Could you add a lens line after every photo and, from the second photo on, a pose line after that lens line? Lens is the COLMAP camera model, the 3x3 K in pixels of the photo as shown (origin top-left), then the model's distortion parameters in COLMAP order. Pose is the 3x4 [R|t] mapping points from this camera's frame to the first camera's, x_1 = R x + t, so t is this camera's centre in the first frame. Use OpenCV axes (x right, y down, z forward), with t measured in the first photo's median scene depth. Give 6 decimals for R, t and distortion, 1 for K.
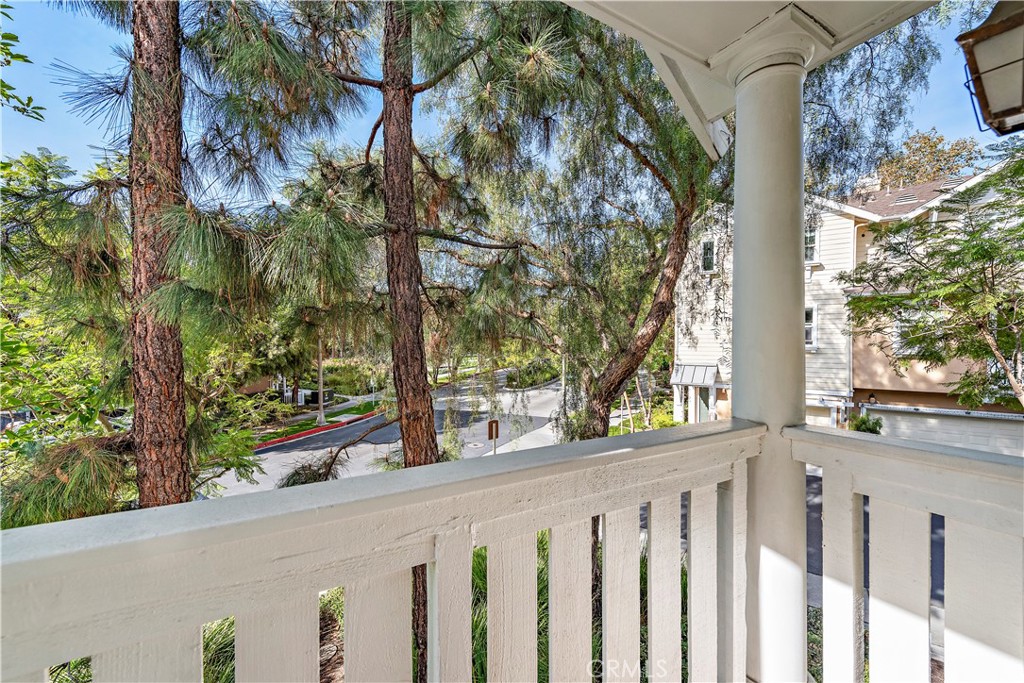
lens RADIAL K [[406.7, 0, 516.4], [0, 406.7, 342.9], [0, 0, 1]] dist [0.002532, 0.000154]
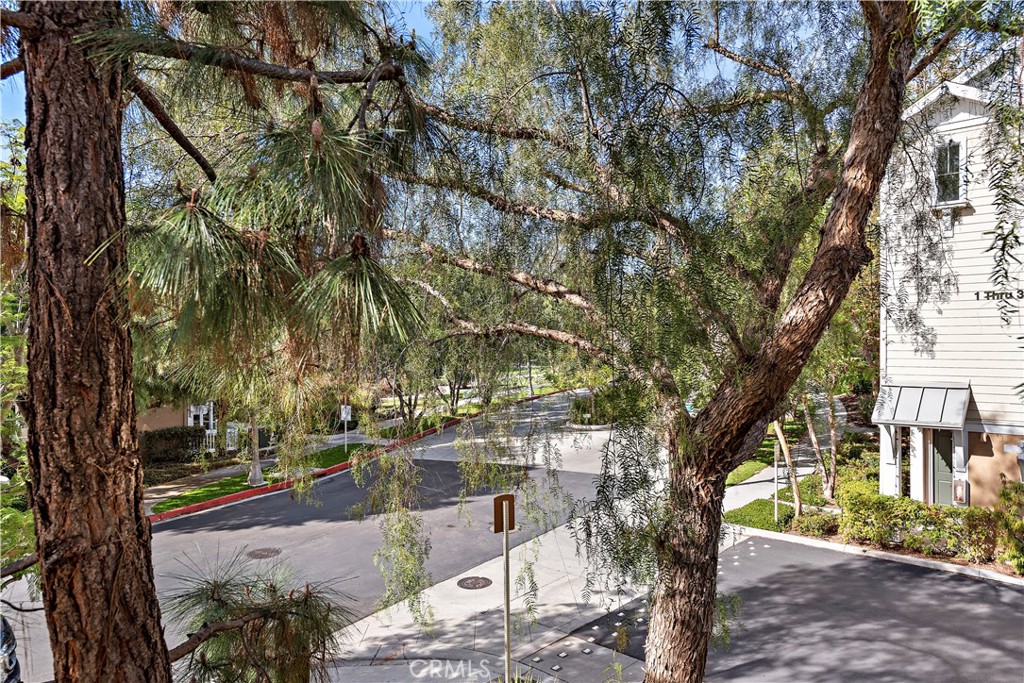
lens RADIAL K [[681.2, 0, 508.0], [0, 681.2, 339.1], [0, 0, 1]] dist [0.007213, -0.005045]
pose [[0.991322, -0.008413, -0.131186, 0.045722], [0.007022, 0.999914, -0.011067, 0.001673], [0.131268, 0.010050, 0.991296, 0.104257]]
